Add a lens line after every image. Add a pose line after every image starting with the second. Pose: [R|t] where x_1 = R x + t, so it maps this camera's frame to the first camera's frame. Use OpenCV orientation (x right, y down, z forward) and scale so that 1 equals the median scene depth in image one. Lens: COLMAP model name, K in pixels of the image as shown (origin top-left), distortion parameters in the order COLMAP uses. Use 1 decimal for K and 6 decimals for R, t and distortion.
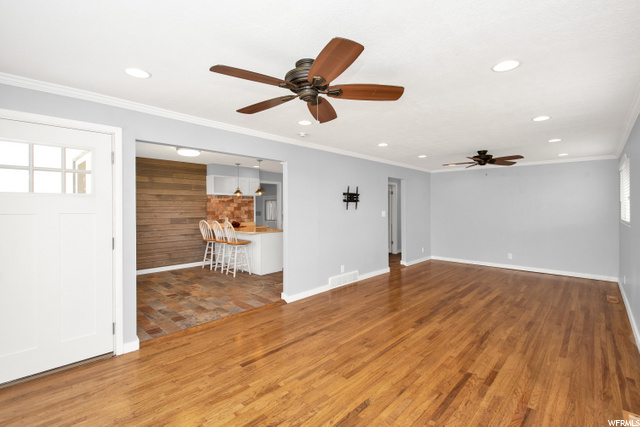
lens RADIAL K [[296.8, 0, 320.0], [0, 296.8, 213.5], [0, 0, 1]] dist [-0.001702, -0.000609]
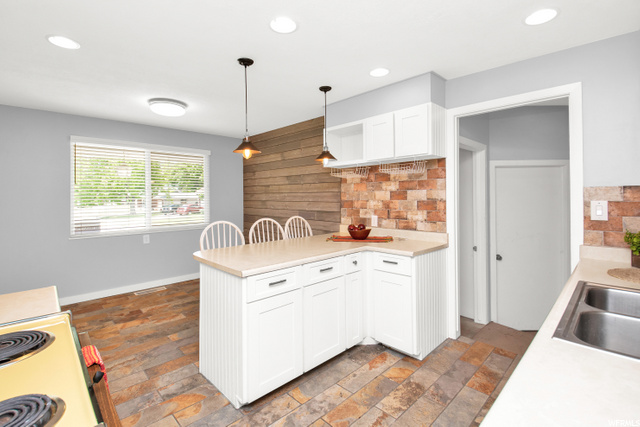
lens RADIAL K [[296.3, 0, 318.5], [0, 296.3, 191.9], [0, 0, 1]] dist [-0.002066, -0.000480]
pose [[-0.036790, -0.011380, -0.999258, 0.166191], [-0.015633, 0.999819, -0.010811, -0.018021], [0.999201, 0.015223, -0.036961, 1.100843]]
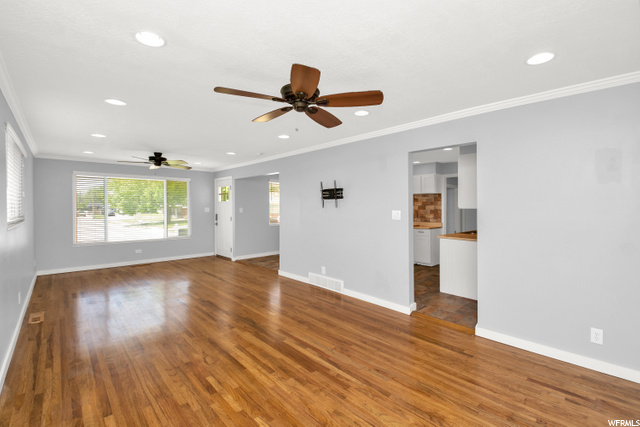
lens RADIAL K [[291.9, 0, 318.7], [0, 291.9, 202.8], [0, 0, 1]] dist [-0.000482, -0.000389]
pose [[-0.087665, -0.014182, -0.996049, 0.859745], [-0.028908, 0.999514, -0.011687, -0.013674], [0.995730, 0.027769, -0.088033, 0.908811]]
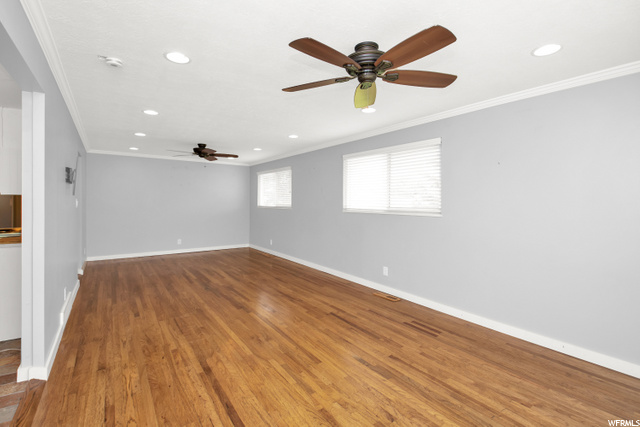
lens RADIAL K [[291.9, 0, 318.7], [0, 291.9, 202.8], [0, 0, 1]] dist [-0.000482, -0.000389]
pose [[0.198566, -0.009074, 0.980046, -0.342443], [0.020062, 0.999785, 0.005193, 0.007190], [-0.979882, 0.018630, 0.198705, 0.318326]]
